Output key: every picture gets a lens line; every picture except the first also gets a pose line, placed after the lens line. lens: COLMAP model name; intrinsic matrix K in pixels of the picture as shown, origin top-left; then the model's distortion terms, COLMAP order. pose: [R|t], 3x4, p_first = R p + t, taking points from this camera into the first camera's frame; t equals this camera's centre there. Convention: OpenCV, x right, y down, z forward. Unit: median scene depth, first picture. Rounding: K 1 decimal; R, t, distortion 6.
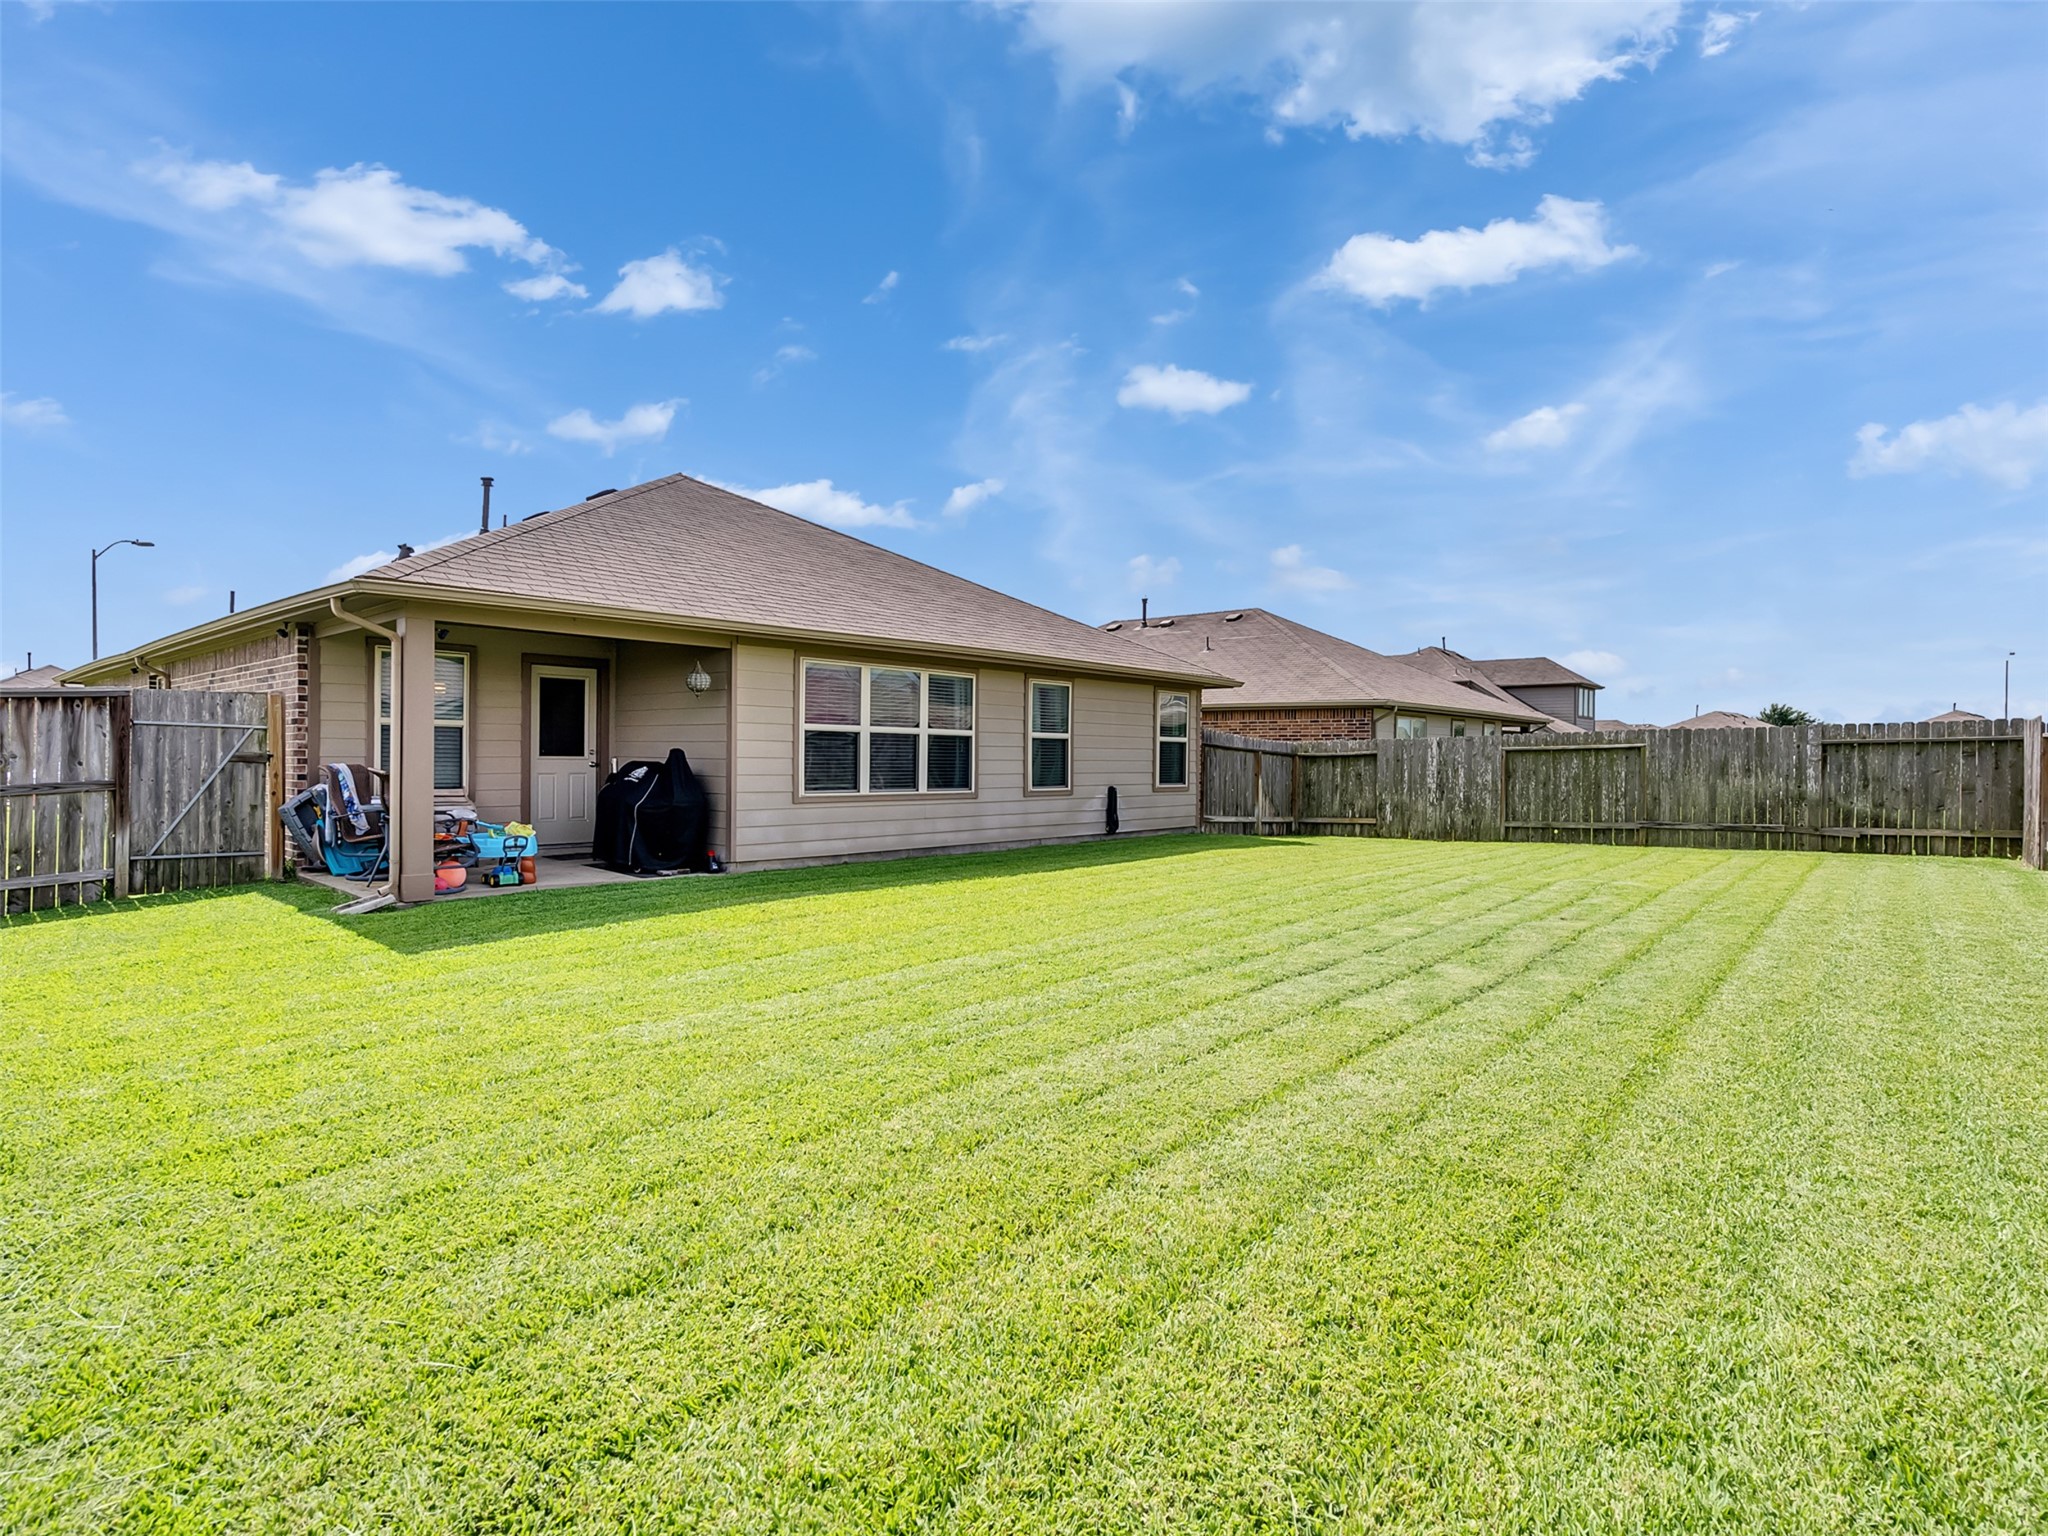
lens RADIAL K [[1010.9, 0, 1024.0], [0, 1010.9, 768.0], [0, 0, 1]] dist [-0.002658, 0.000291]
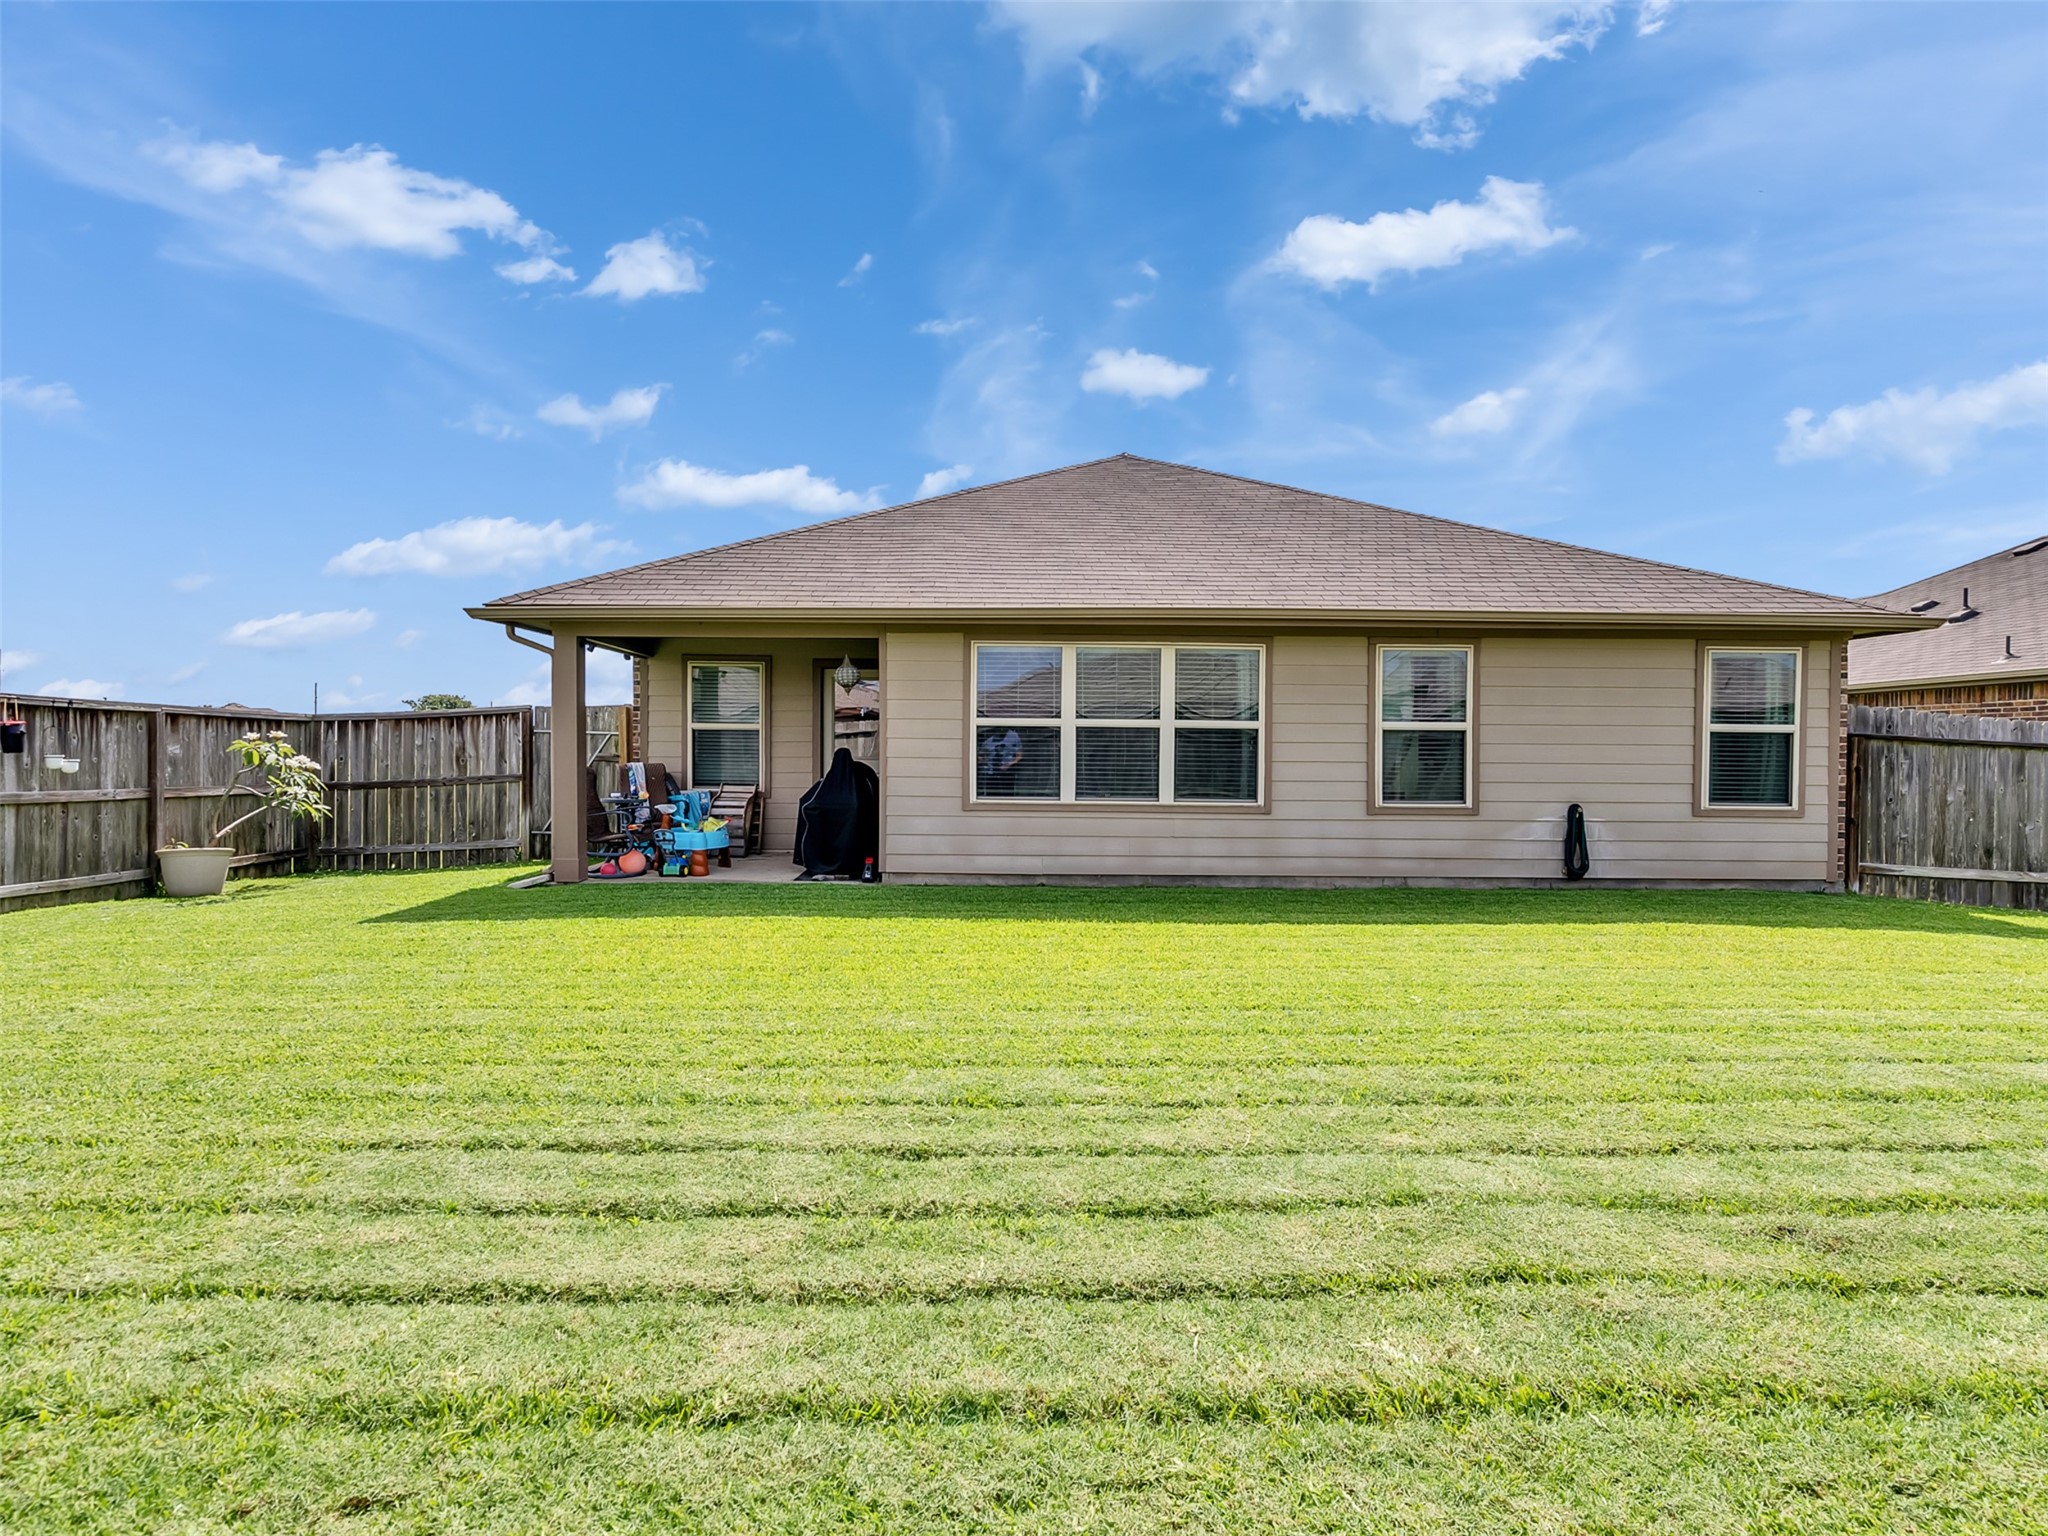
lens RADIAL K [[1010.9, 0, 1024.0], [0, 1010.9, 768.0], [0, 0, 1]] dist [-0.002658, 0.000291]
pose [[0.685970, 0.005498, -0.727609, 0.387880], [-0.009421, 0.999955, -0.001325, -0.000512], [0.727568, 0.007764, 0.685991, 0.391402]]
